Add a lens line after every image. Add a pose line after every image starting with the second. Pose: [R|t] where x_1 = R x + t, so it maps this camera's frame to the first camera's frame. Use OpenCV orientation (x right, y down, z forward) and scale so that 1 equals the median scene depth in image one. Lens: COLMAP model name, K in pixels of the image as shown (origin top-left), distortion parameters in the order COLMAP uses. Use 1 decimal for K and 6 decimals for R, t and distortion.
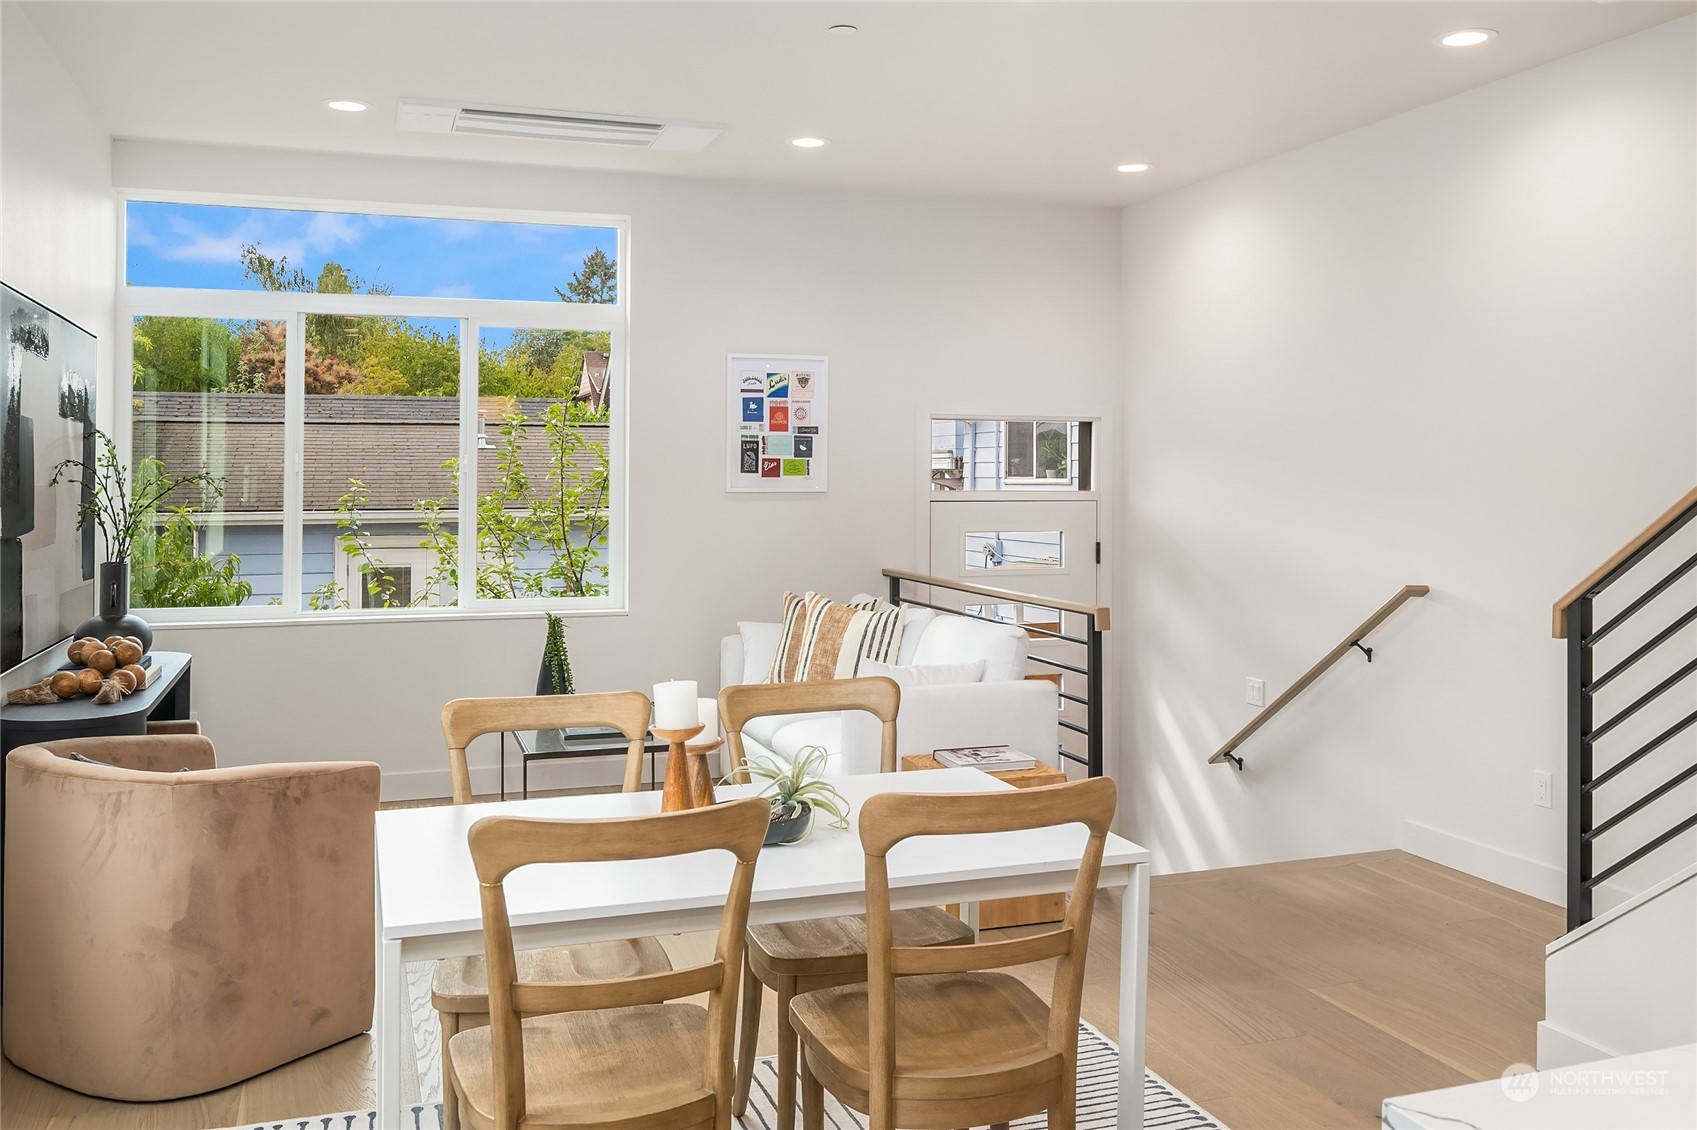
lens RADIAL K [[1425.6, 0, 836.2], [0, 1425.6, 529.8], [0, 0, 1]] dist [-0.008568, -0.016932]
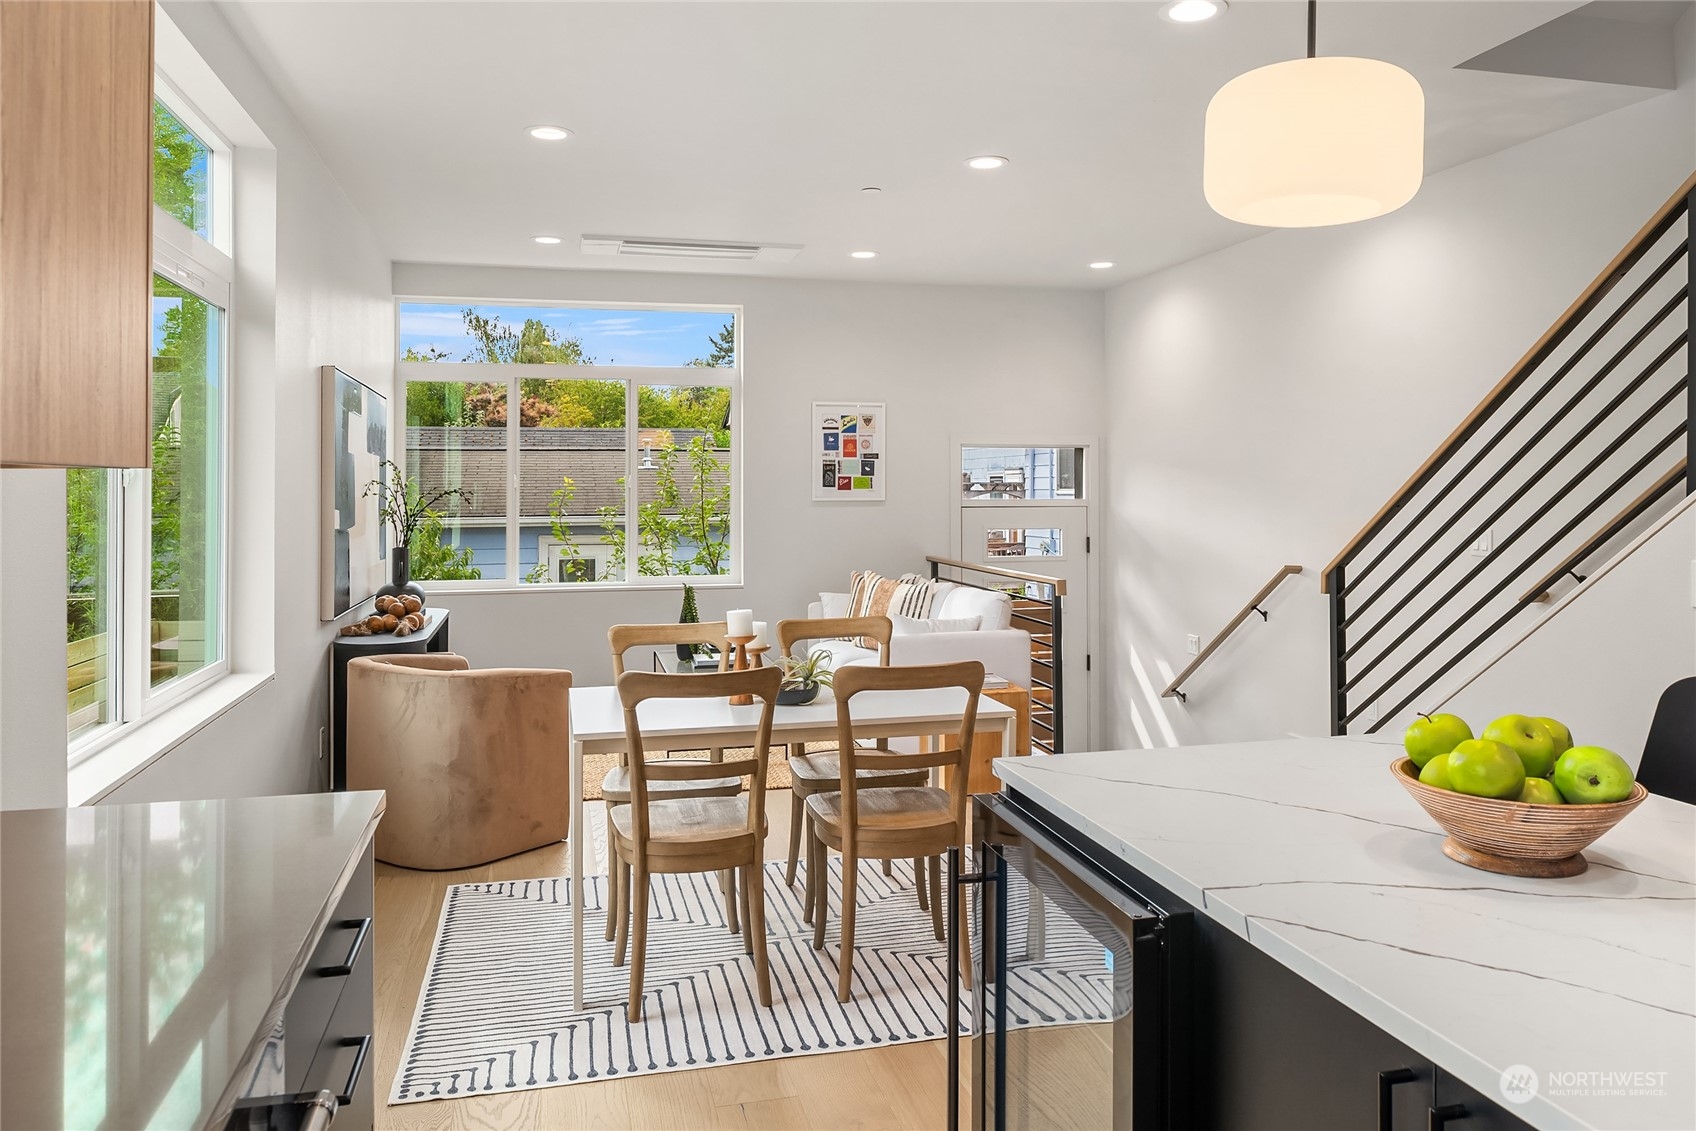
lens RADIAL K [[1210.1, 0, 852.6], [0, 1210.1, 567.6], [0, 0, 1]] dist [-0.012661, -0.003569]
pose [[0.996556, 0.001089, -0.082921, 0.071907], [0.001173, 0.999629, 0.027218, 0.008279], [0.082920, -0.027221, 0.996184, -0.219044]]
